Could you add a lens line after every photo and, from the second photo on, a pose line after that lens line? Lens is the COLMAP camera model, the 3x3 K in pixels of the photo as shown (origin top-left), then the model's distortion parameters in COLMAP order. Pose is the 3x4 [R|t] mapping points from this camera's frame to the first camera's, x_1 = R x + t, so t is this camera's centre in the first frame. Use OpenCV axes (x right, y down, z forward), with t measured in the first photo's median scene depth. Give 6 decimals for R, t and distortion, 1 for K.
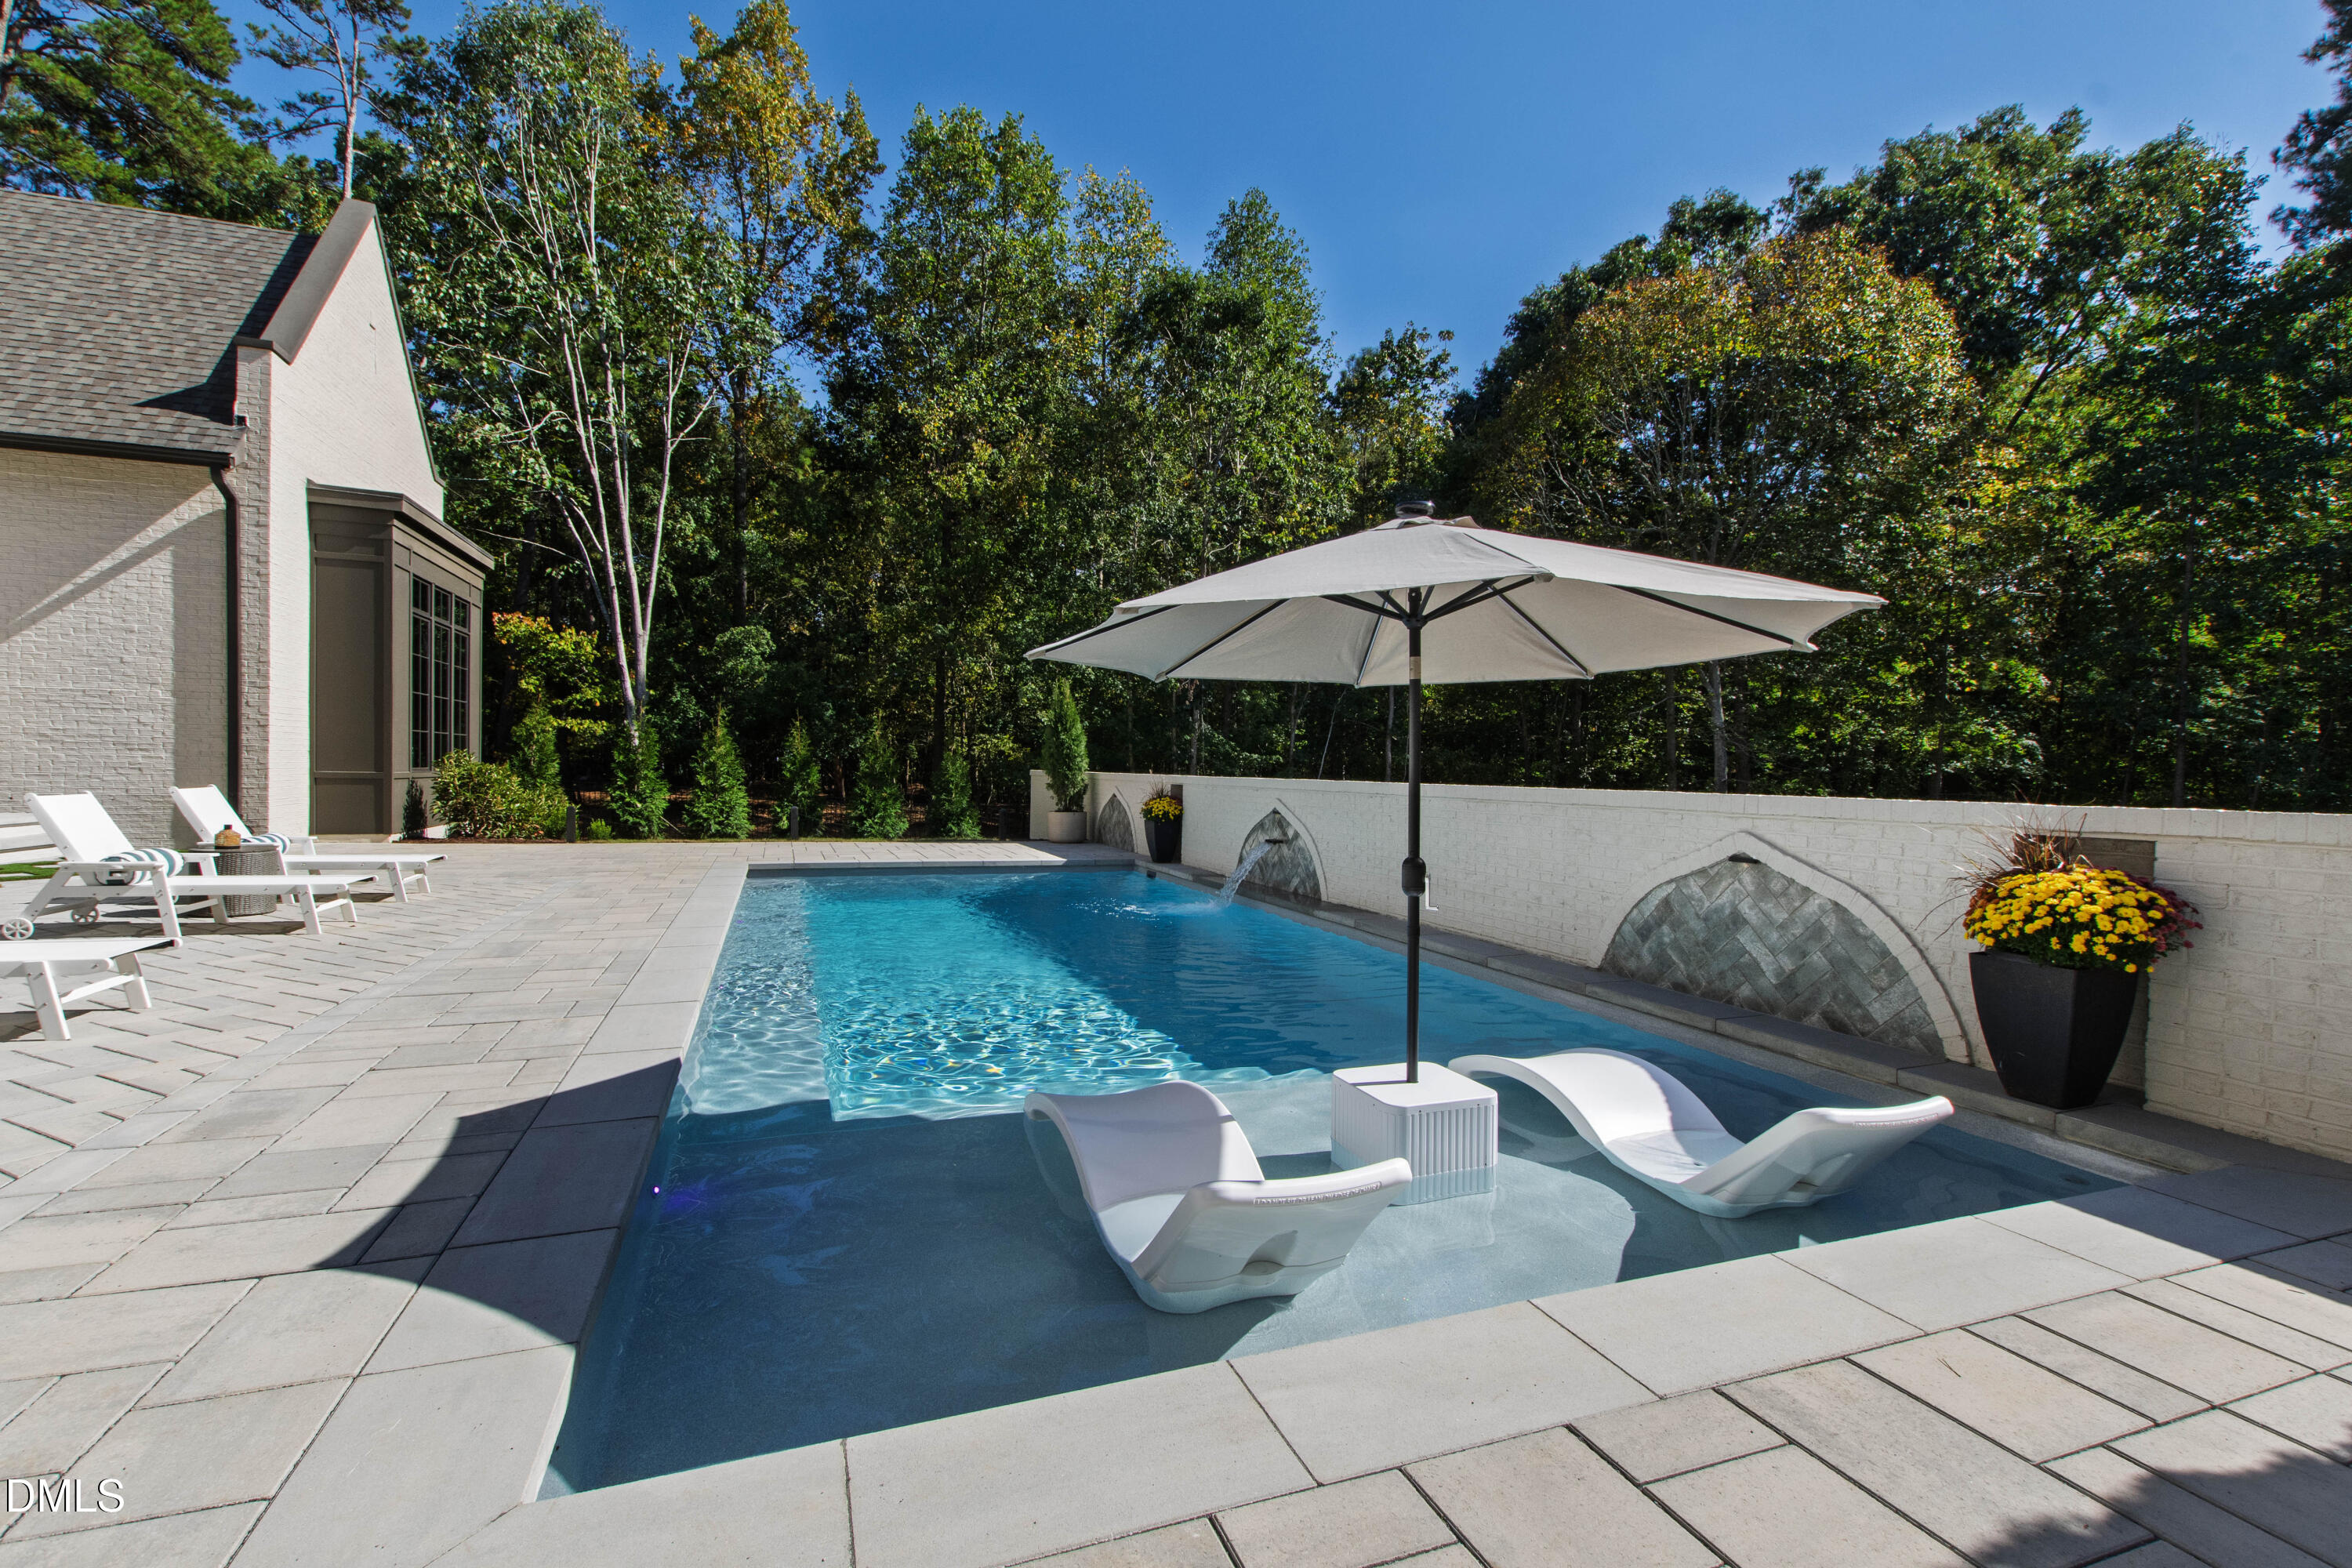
lens RADIAL K [[1055.1, 0, 1166.8], [0, 1055.1, 783.8], [0, 0, 1]] dist [0.005226, -0.002708]
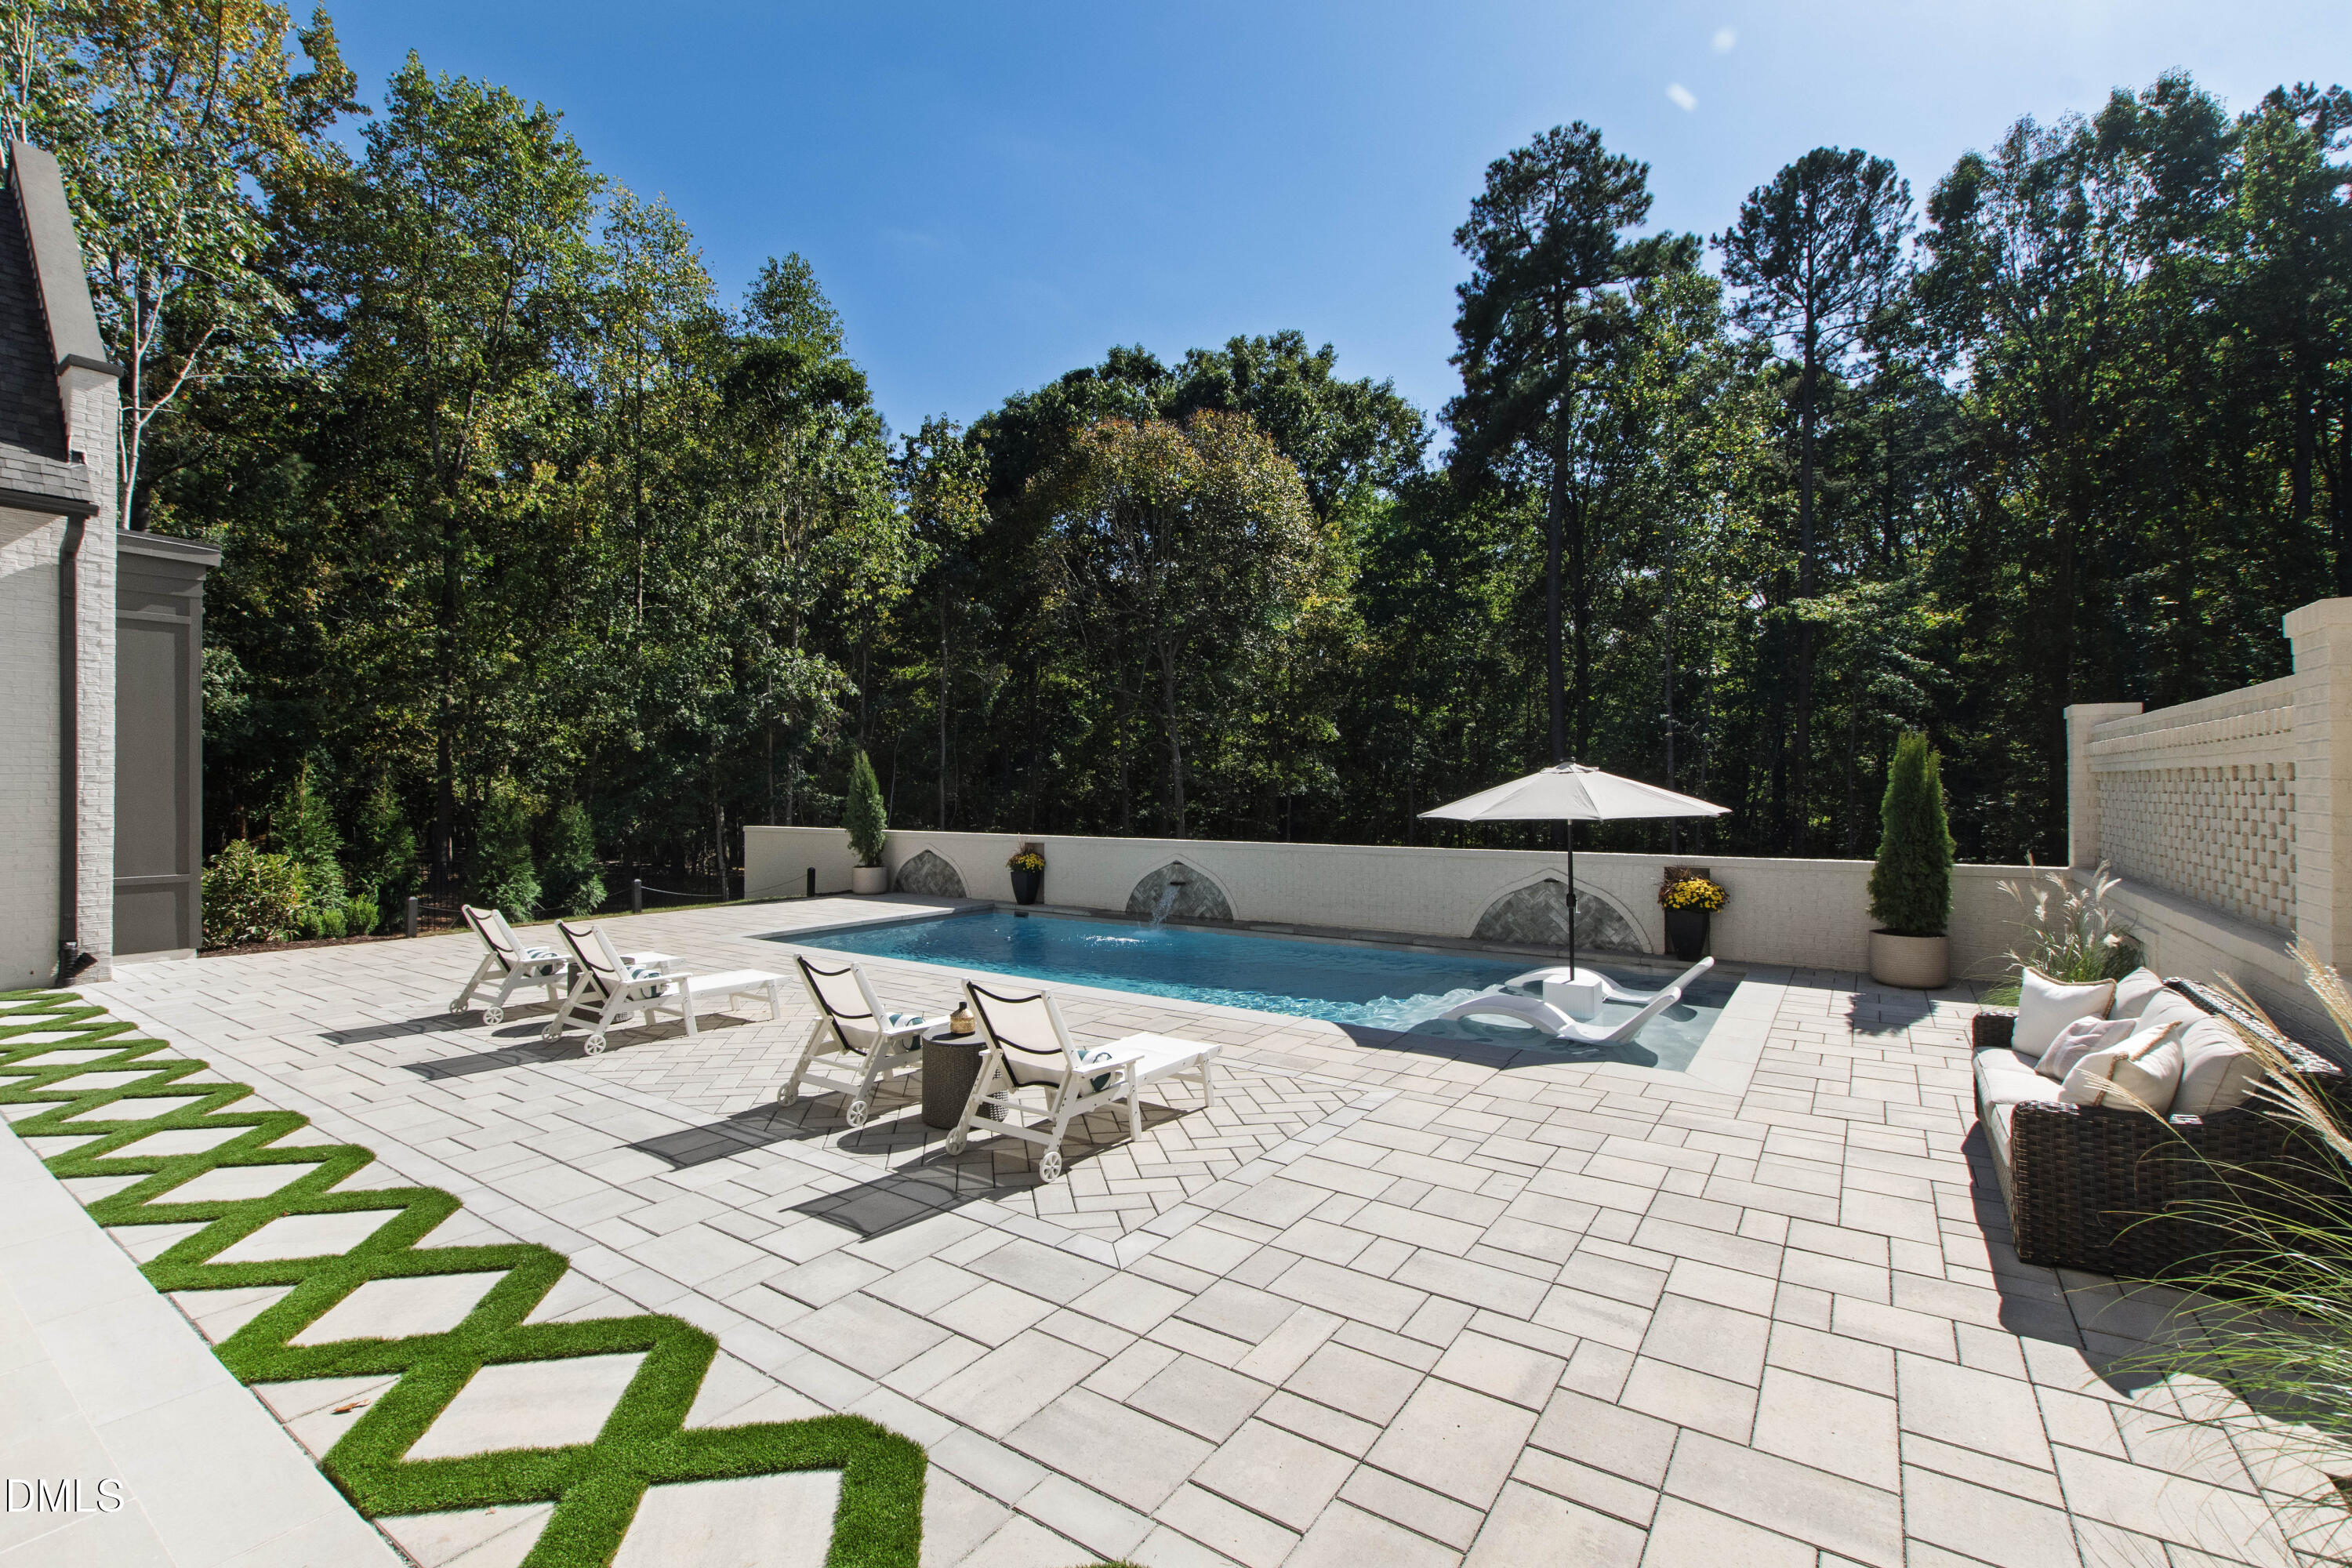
lens RADIAL K [[1055.1, 0, 1191.9], [0, 1055.1, 775.9], [0, 0, 1]] dist [0.005226, -0.002708]
pose [[0.795124, -0.010862, 0.606349, -0.260814], [0.022025, 0.999697, -0.010974, -0.026323], [-0.606046, 0.022081, 0.795123, -0.062382]]
